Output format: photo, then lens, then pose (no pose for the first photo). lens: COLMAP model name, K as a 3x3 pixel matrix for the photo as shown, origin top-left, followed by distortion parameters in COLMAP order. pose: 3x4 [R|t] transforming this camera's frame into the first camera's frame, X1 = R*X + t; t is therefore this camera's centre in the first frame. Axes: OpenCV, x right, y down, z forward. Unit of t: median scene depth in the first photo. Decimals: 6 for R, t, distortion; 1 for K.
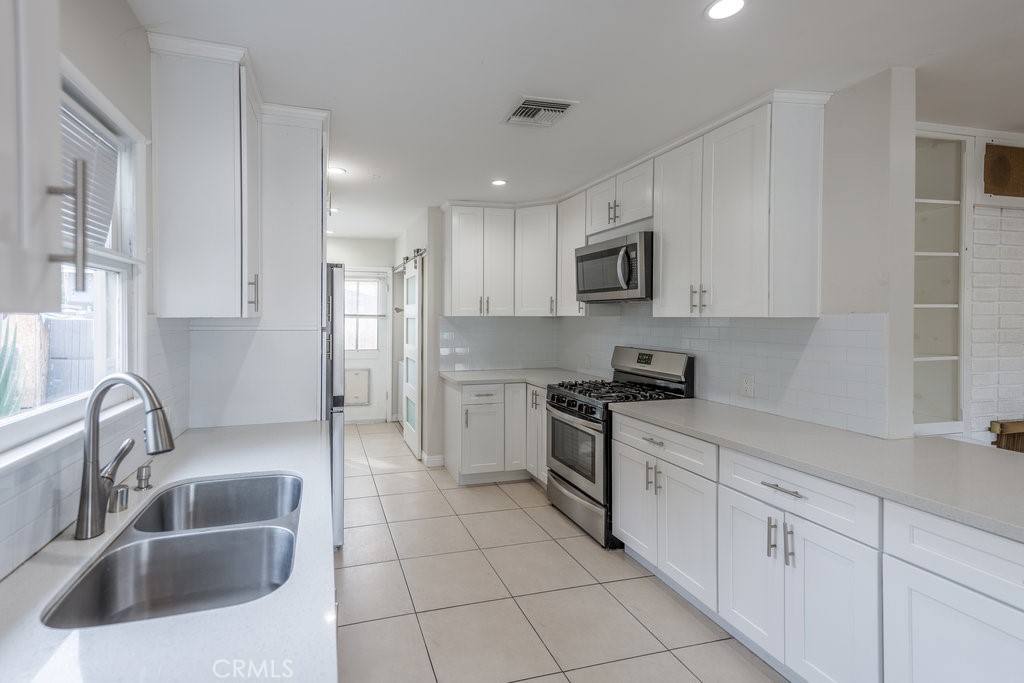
lens RADIAL K [[483.4, 0, 441.0], [0, 483.4, 320.1], [0, 0, 1]] dist [0.026353, 0.000137]
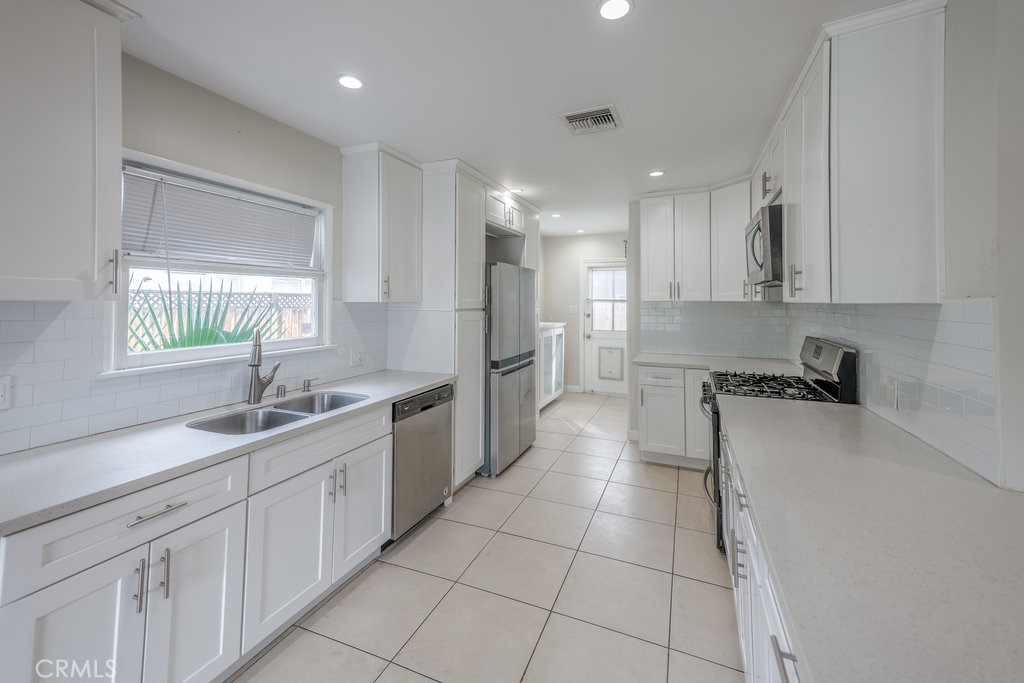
lens RADIAL K [[425.2, 0, 489.6], [0, 425.2, 292.5], [0, 0, 1]] dist [0.004225, 0.000198]
pose [[0.773604, -0.012651, -0.633543, 0.408954], [-0.005156, 0.999642, -0.026258, -0.000674], [0.633649, 0.023580, 0.773262, 0.065229]]
